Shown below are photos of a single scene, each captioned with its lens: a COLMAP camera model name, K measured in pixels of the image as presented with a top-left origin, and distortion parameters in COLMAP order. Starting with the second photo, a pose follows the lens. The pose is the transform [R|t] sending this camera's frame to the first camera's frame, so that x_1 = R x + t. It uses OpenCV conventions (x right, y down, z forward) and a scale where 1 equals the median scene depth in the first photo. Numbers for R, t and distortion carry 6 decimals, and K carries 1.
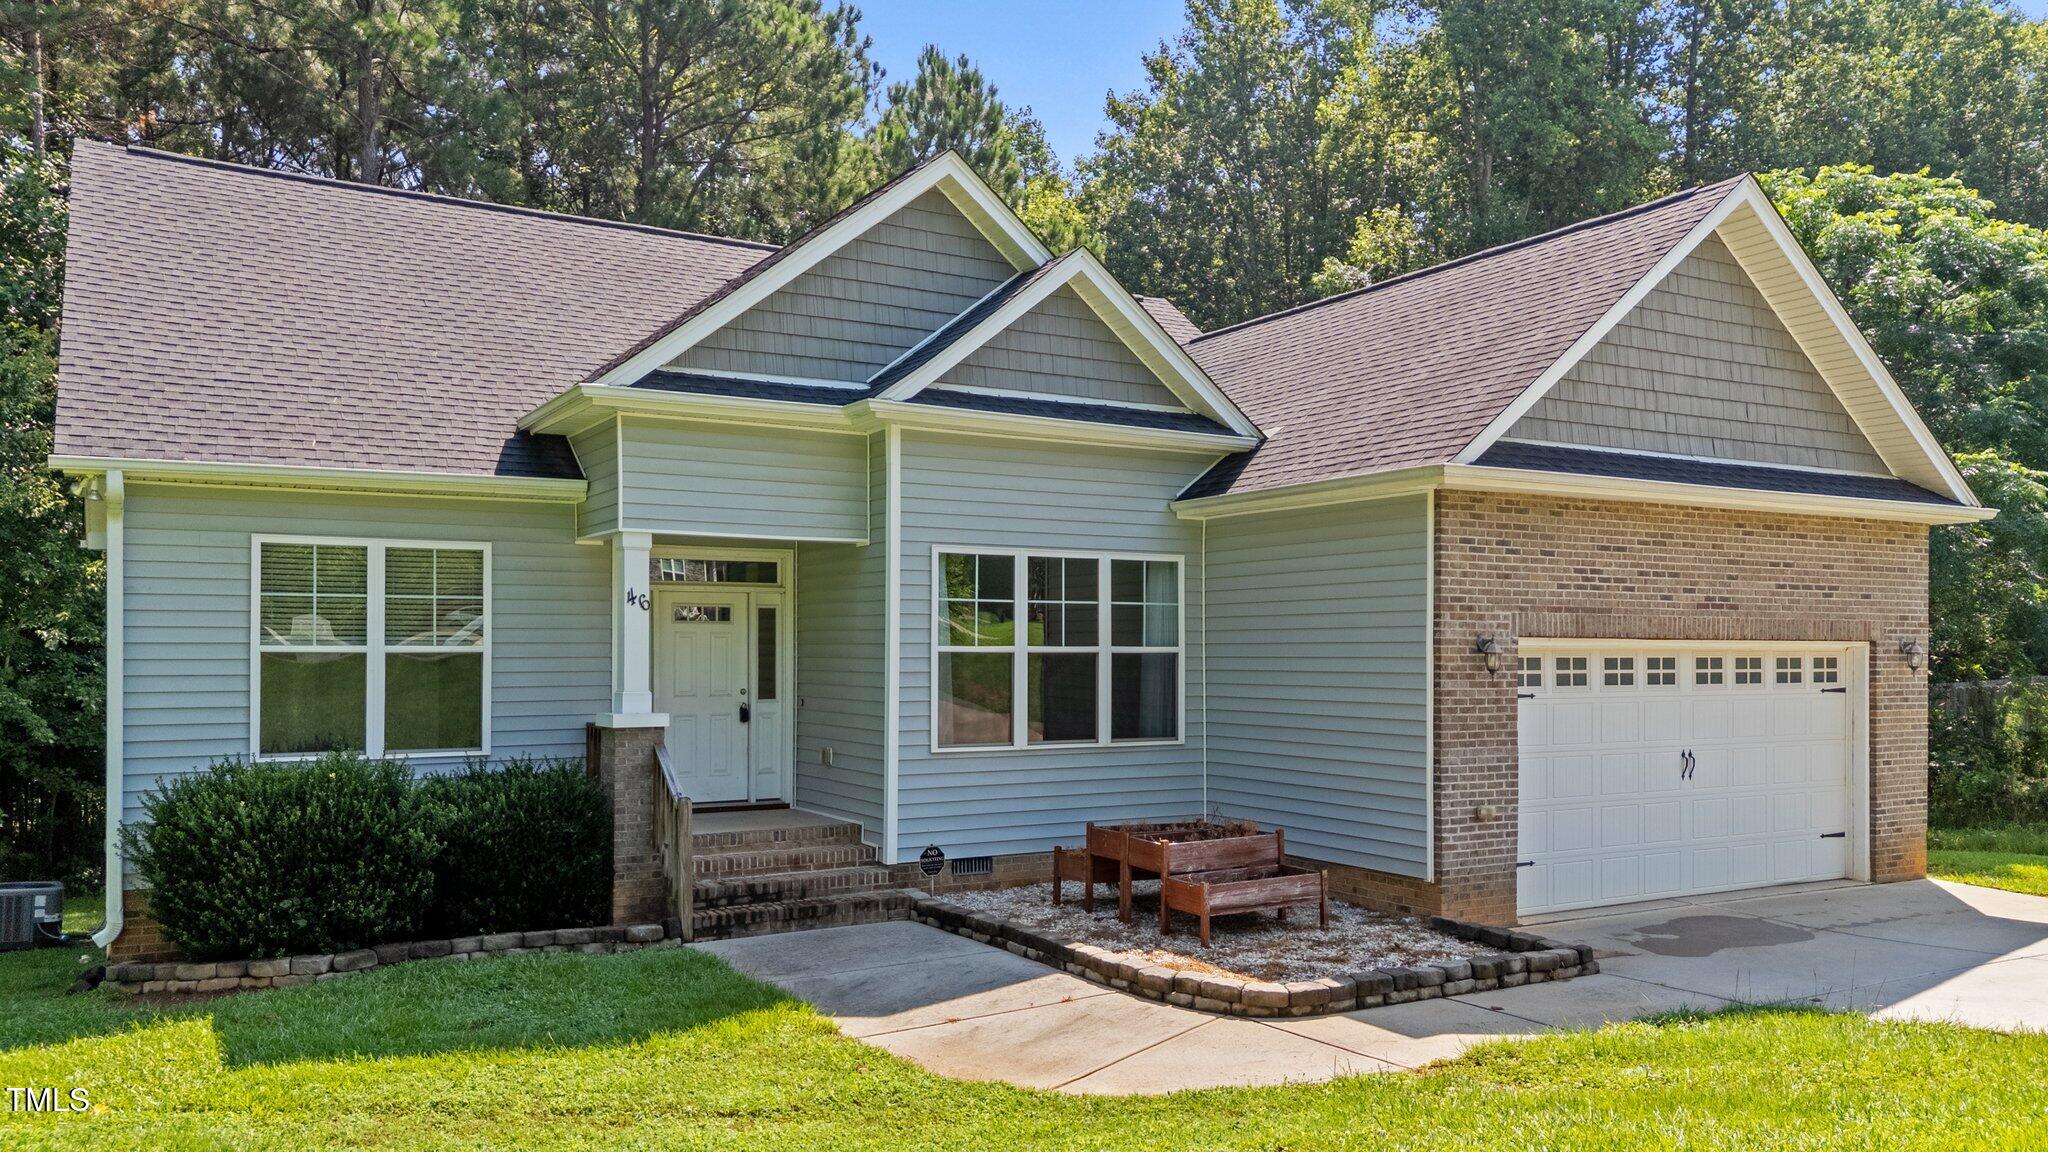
lens RADIAL K [[1536.5, 0, 1003.9], [0, 1536.5, 669.0], [0, 0, 1]] dist [0.053762, -0.042193]
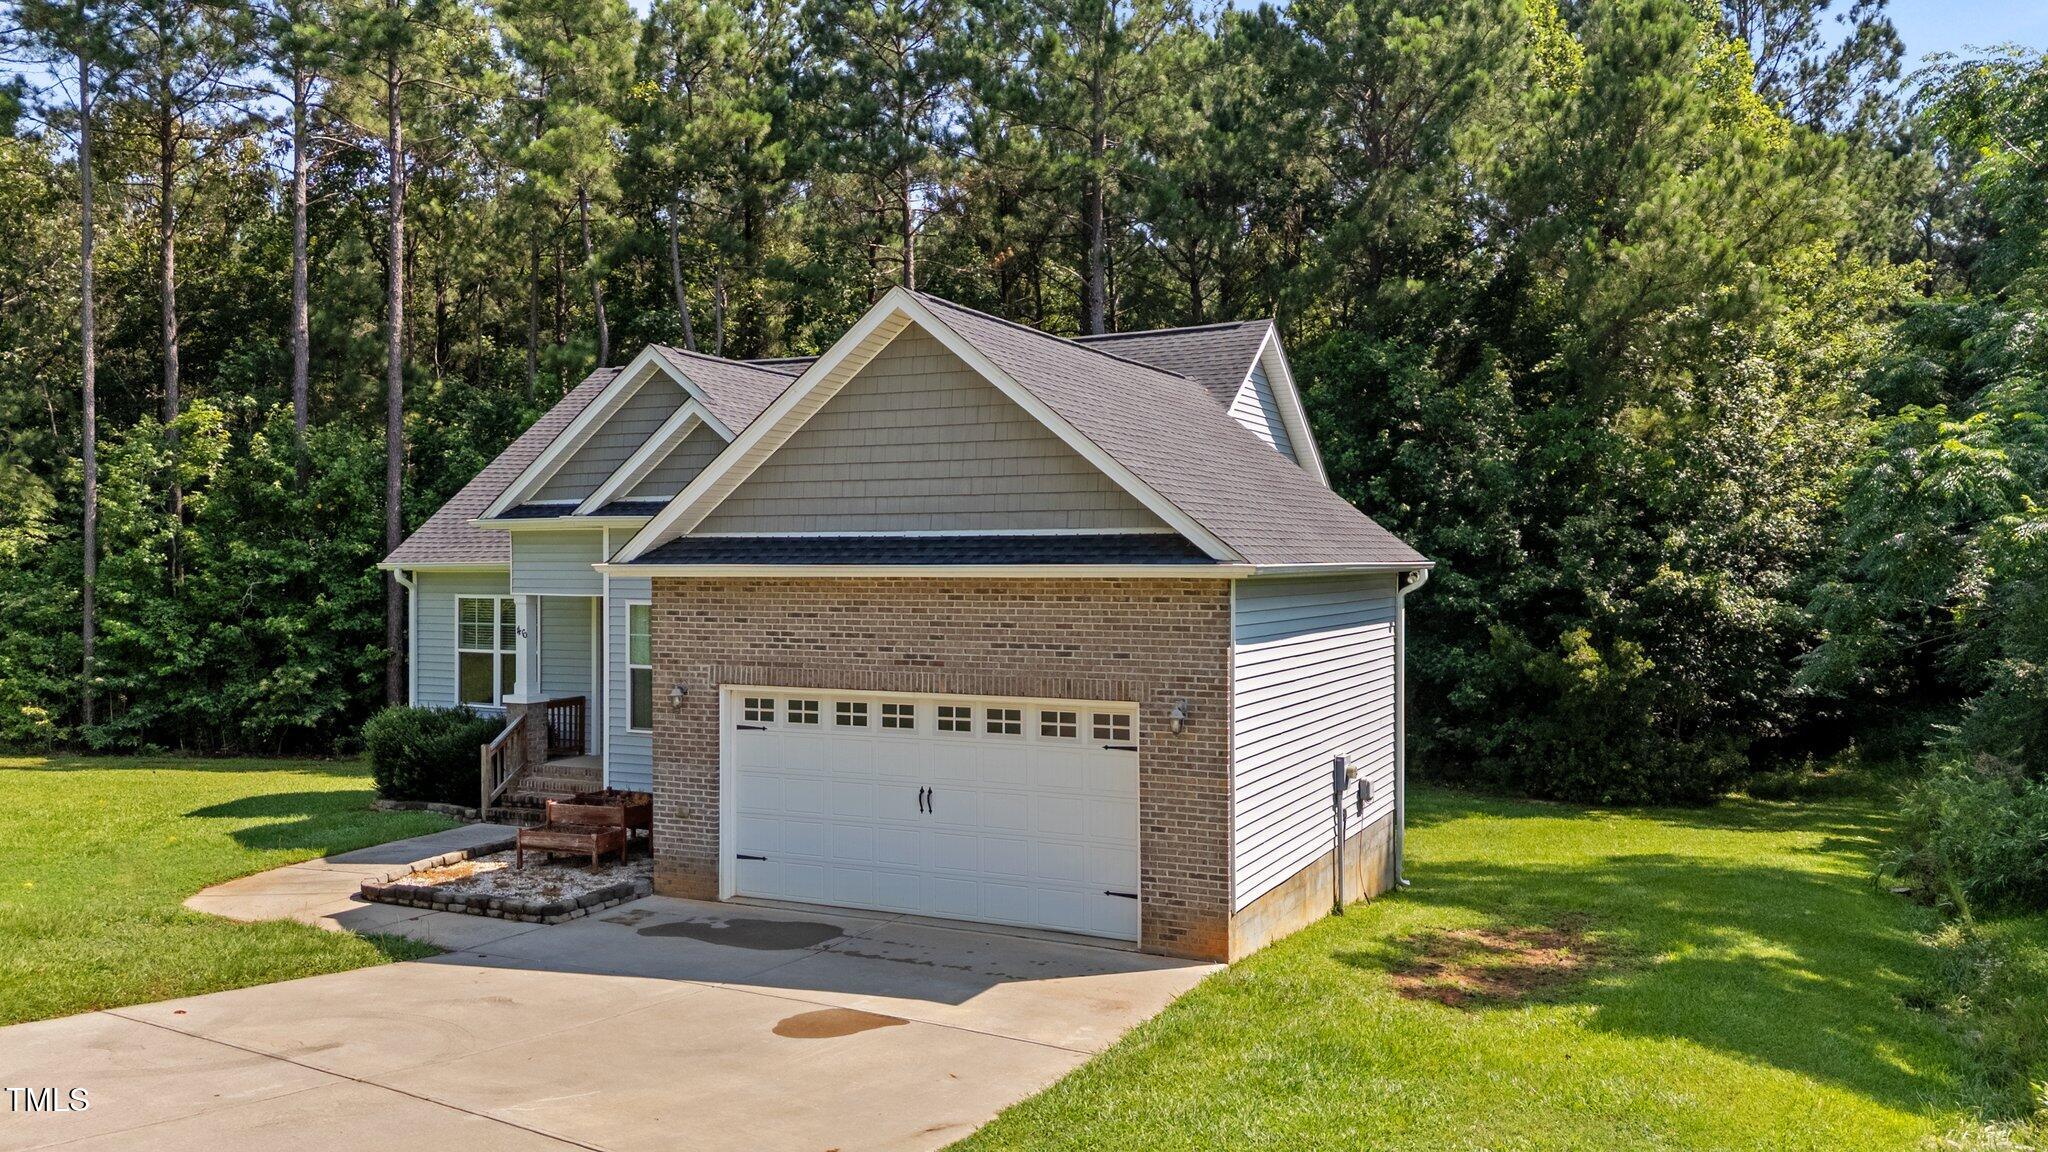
lens RADIAL K [[1536.5, 0, 1009.7], [0, 1536.5, 563.3], [0, 0, 1]] dist [0.053762, -0.042193]
pose [[0.546583, 0.000130, -0.837405, 1.456269], [-0.002832, 0.999995, -0.001694, -0.113224], [0.837400, 0.003297, 0.546580, 0.447613]]
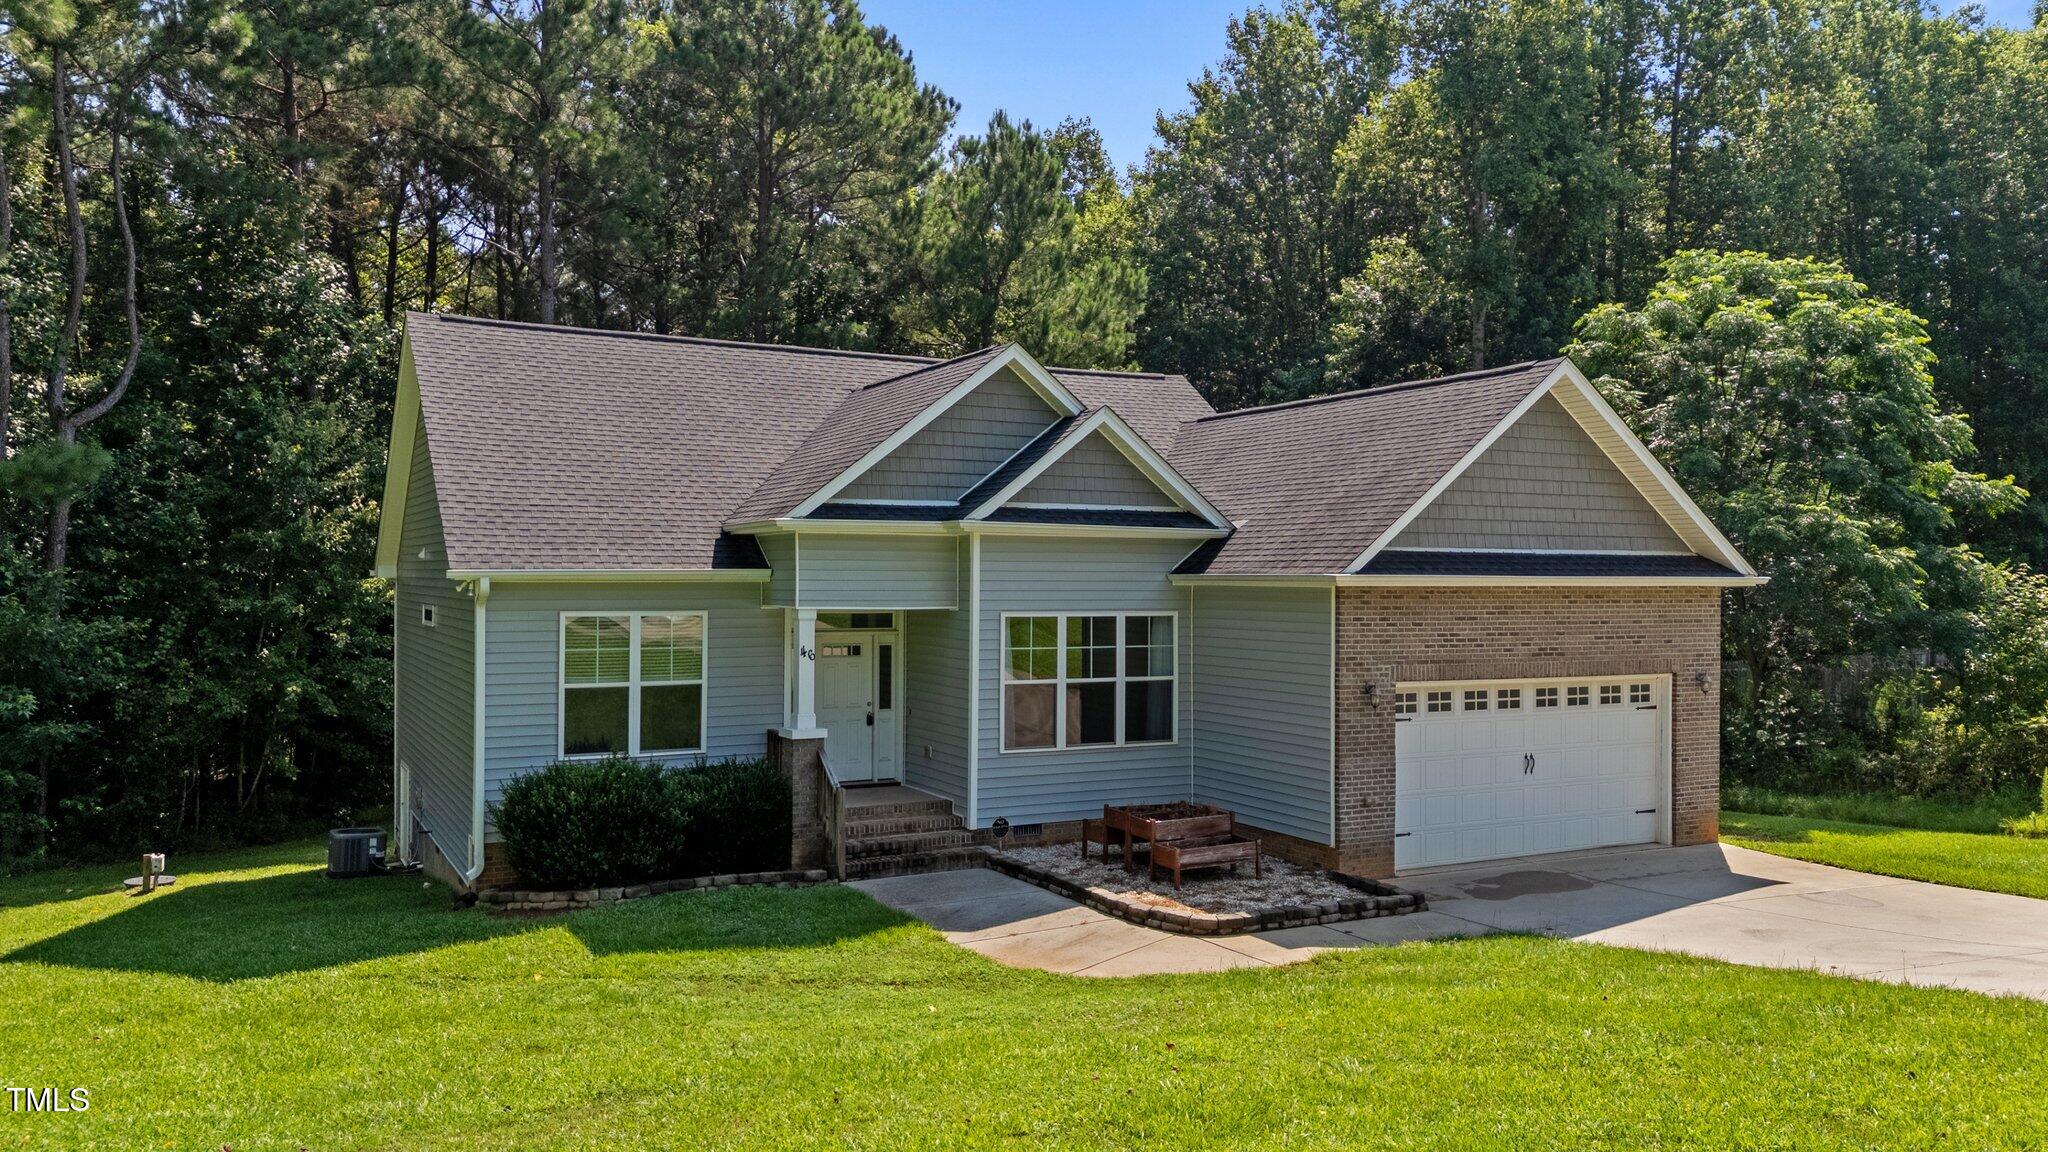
lens RADIAL K [[1536.5, 0, 1002.1], [0, 1536.5, 583.4], [0, 0, 1]] dist [0.053762, -0.042193]
pose [[0.999074, 0.004081, -0.042834, 0.016408], [-0.004248, 0.999984, -0.003801, -0.099777], [0.042818, 0.003980, 0.999075, -0.457898]]
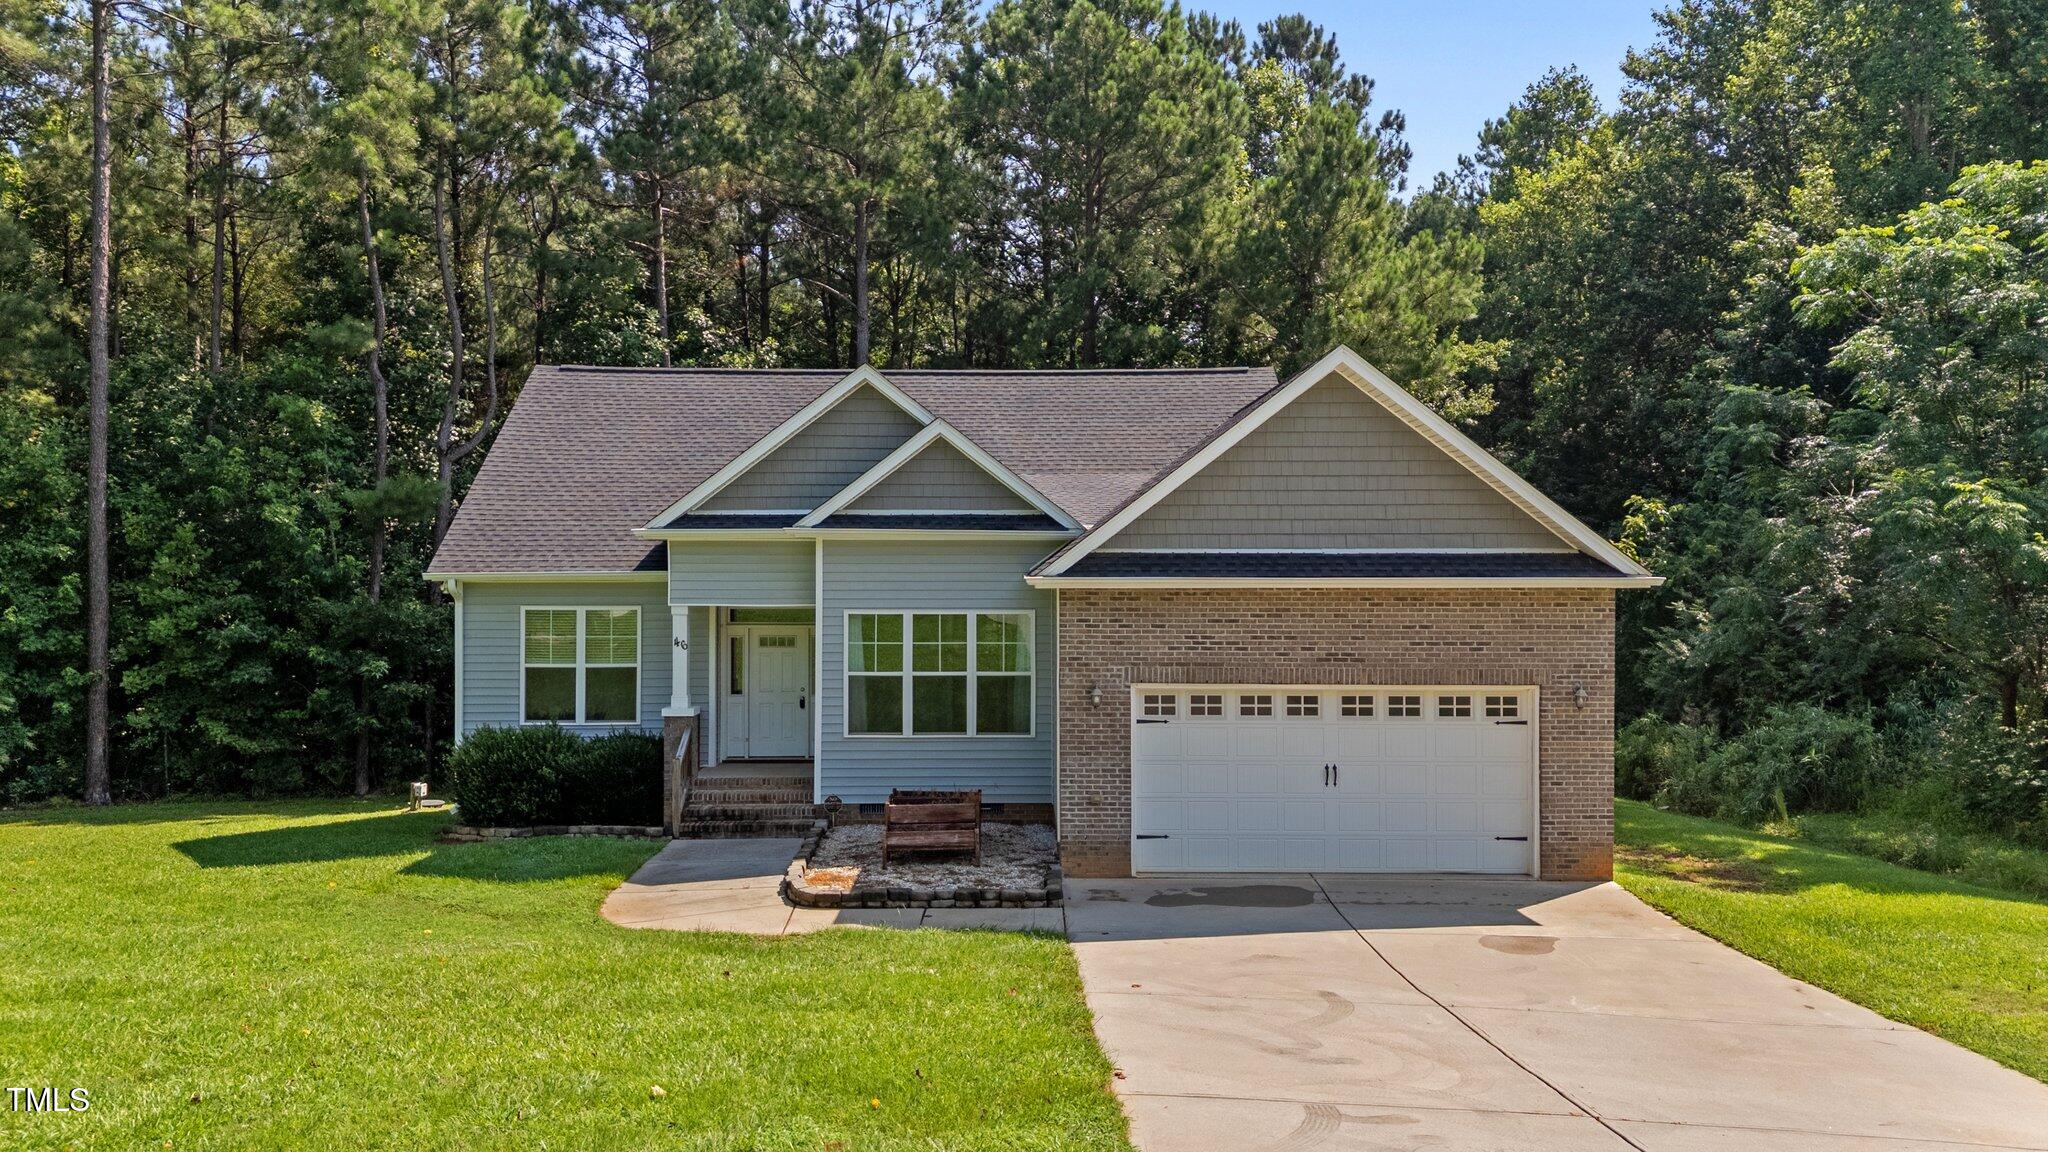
lens RADIAL K [[1536.5, 0, 1010.6], [0, 1536.5, 594.0], [0, 0, 1]] dist [0.053762, -0.042193]
pose [[0.861734, 0.010062, -0.507261, 0.904287], [-0.003375, 0.999895, 0.014100, -0.117427], [0.507350, -0.010439, 0.861677, -0.304764]]
